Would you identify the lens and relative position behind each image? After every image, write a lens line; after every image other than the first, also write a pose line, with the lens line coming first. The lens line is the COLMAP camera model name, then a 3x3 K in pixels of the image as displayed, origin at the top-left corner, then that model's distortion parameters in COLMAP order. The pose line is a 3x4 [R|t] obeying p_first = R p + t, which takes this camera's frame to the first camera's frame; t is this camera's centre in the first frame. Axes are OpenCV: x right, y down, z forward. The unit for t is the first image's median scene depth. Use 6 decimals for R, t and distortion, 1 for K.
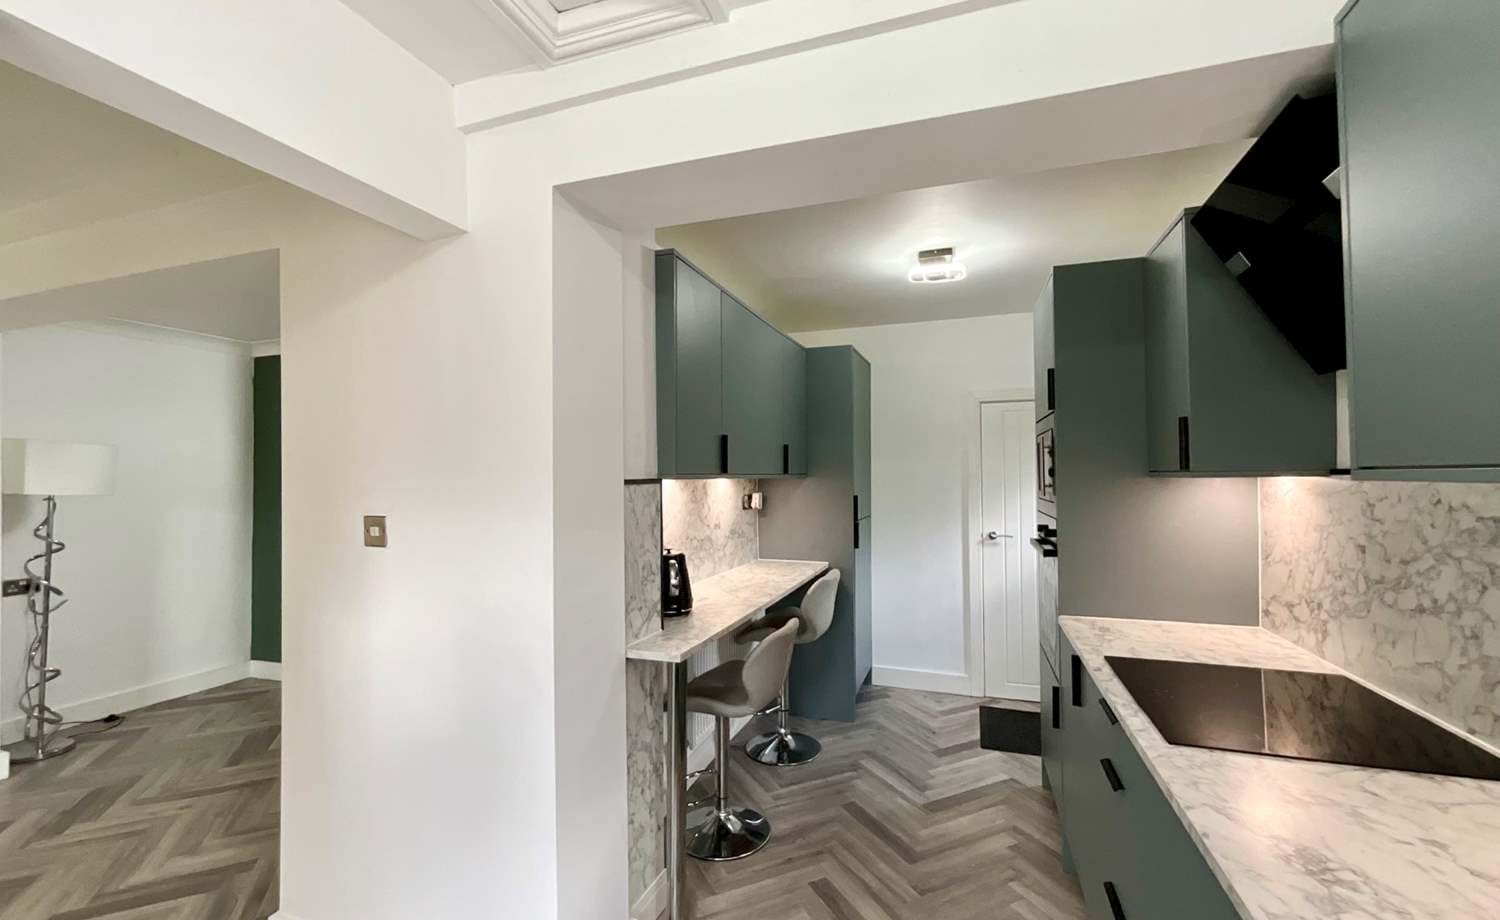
lens RADIAL K [[629.4, 0, 736.6], [0, 629.4, 463.9], [0, 0, 1]] dist [-0.006842, -0.000013]
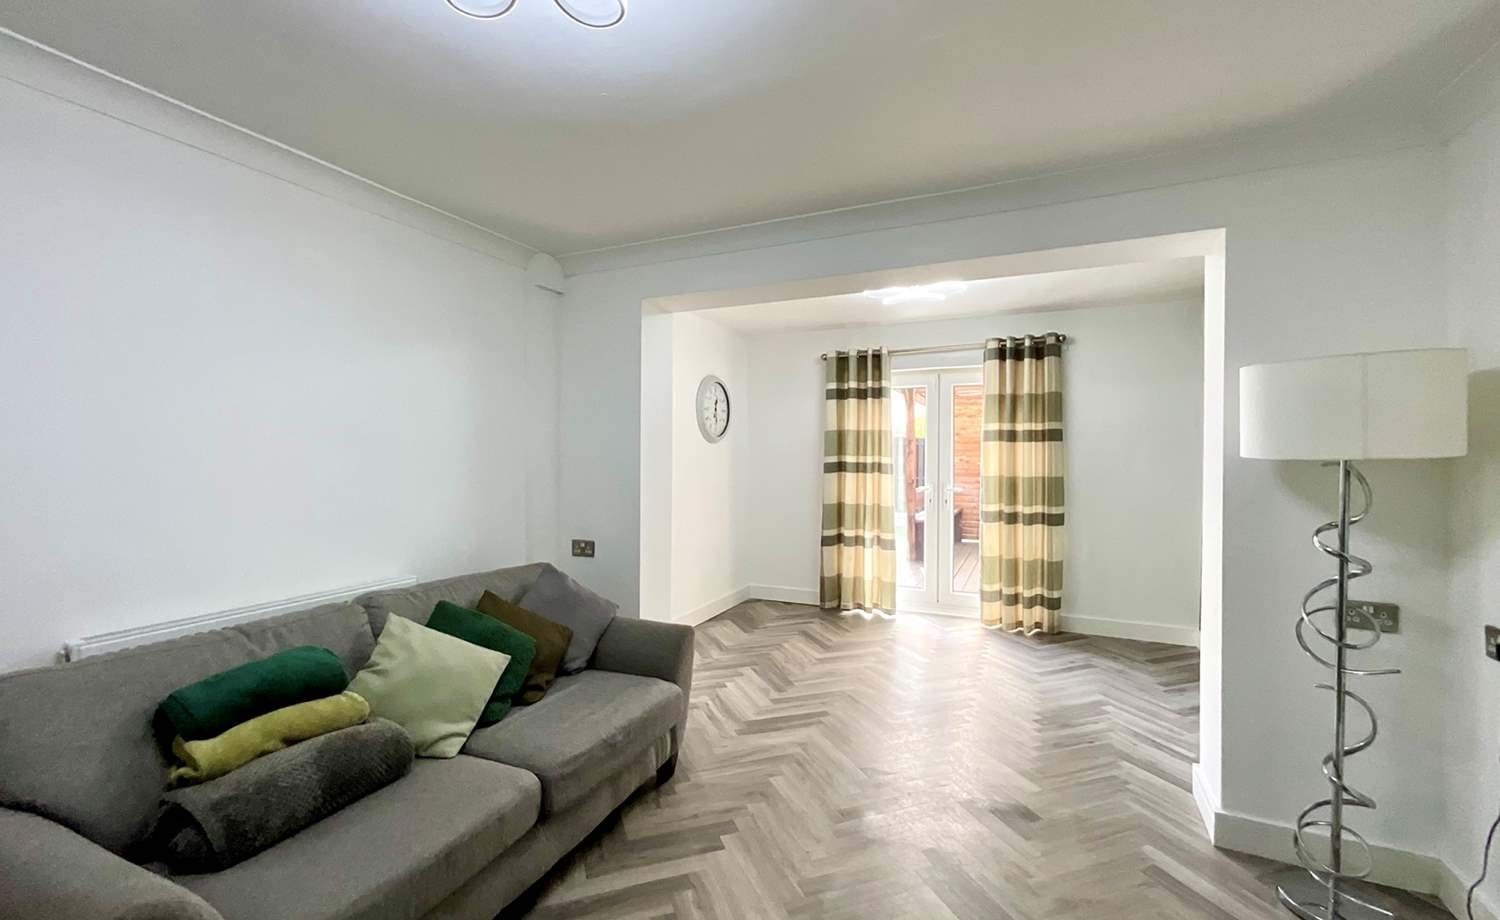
lens RADIAL K [[610.9, 0, 750.5], [0, 610.9, 463.0], [0, 0, 1]] dist [-0.001211, -0.000026]
pose [[-0.995965, 0.005341, 0.089582, -0.783814], [0.004528, 0.999947, -0.009283, 0.079733], [-0.089627, -0.008840, -0.995936, 1.934459]]
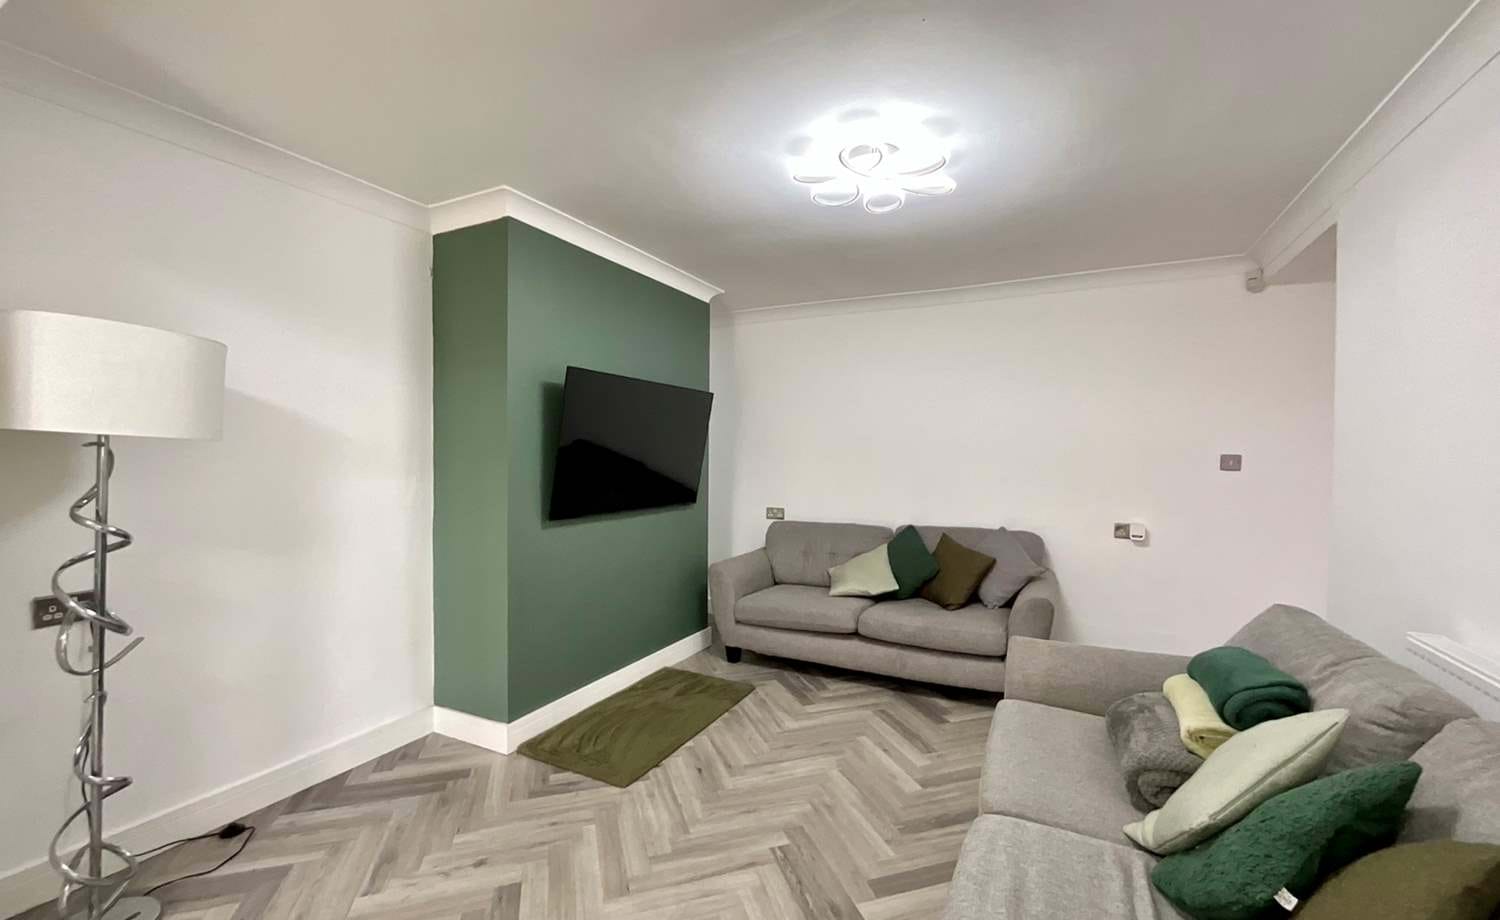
lens RADIAL K [[608.4, 0, 739.5], [0, 608.4, 460.3], [0, 0, 1]] dist [-0.001024, 0.000263]
pose [[0.991001, 0.014119, -0.133108, -0.649810], [-0.010568, 0.999570, 0.027350, 0.061892], [0.133437, -0.025697, 0.990724, 0.719249]]
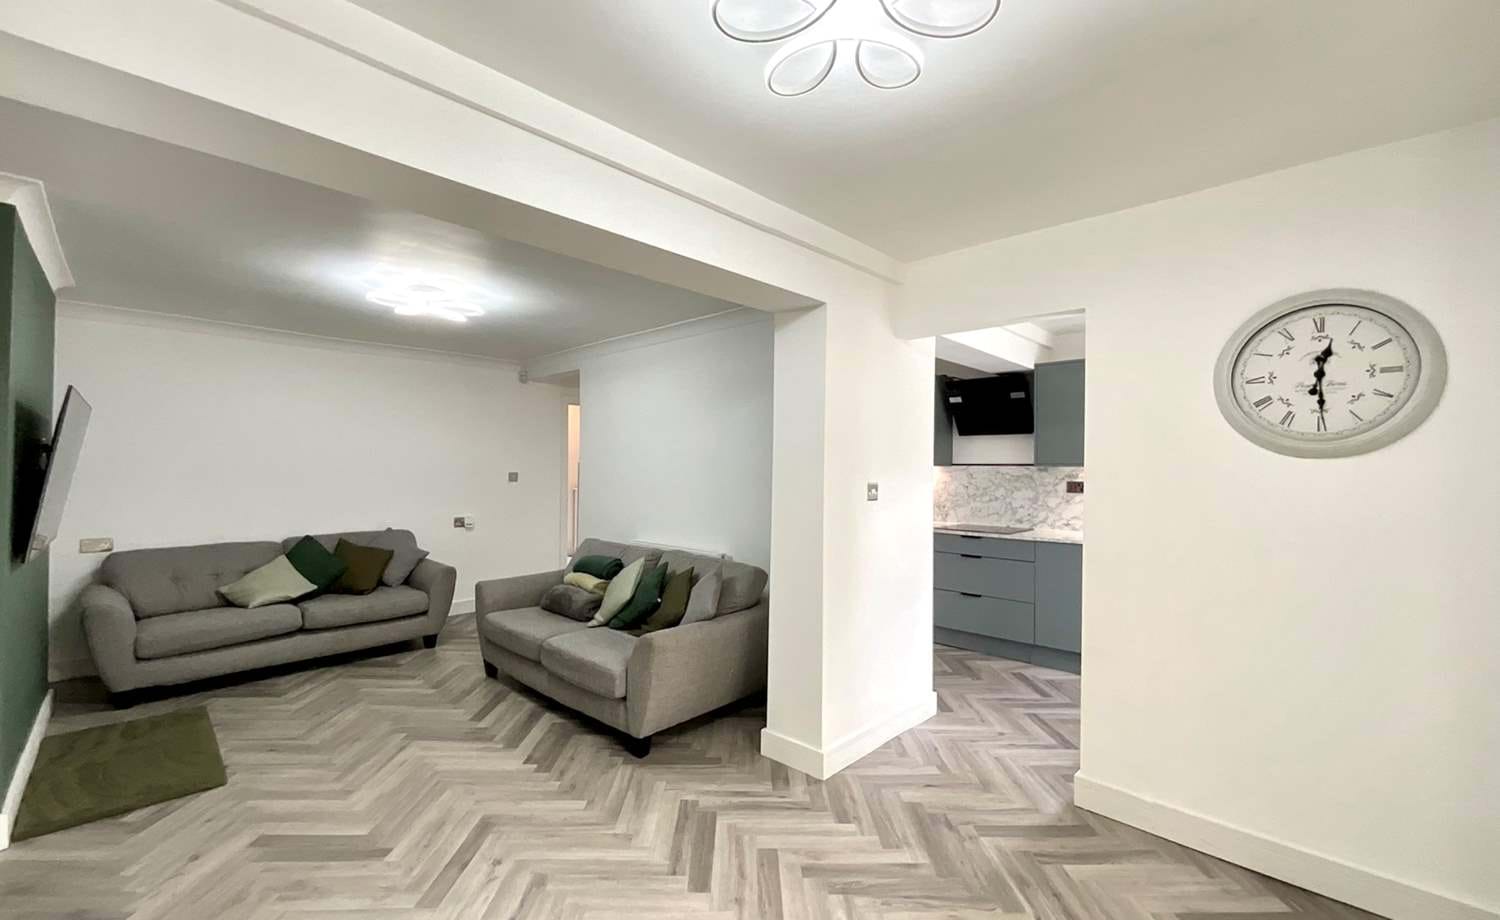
lens RADIAL K [[610.9, 0, 750.5], [0, 610.9, 463.0], [0, 0, 1]] dist [-0.001211, -0.000026]
pose [[0.413237, 0.015260, 0.910496, -1.488713], [-0.025460, 0.999662, -0.005200, 0.028577], [-0.910268, -0.021032, 0.413486, 0.390197]]
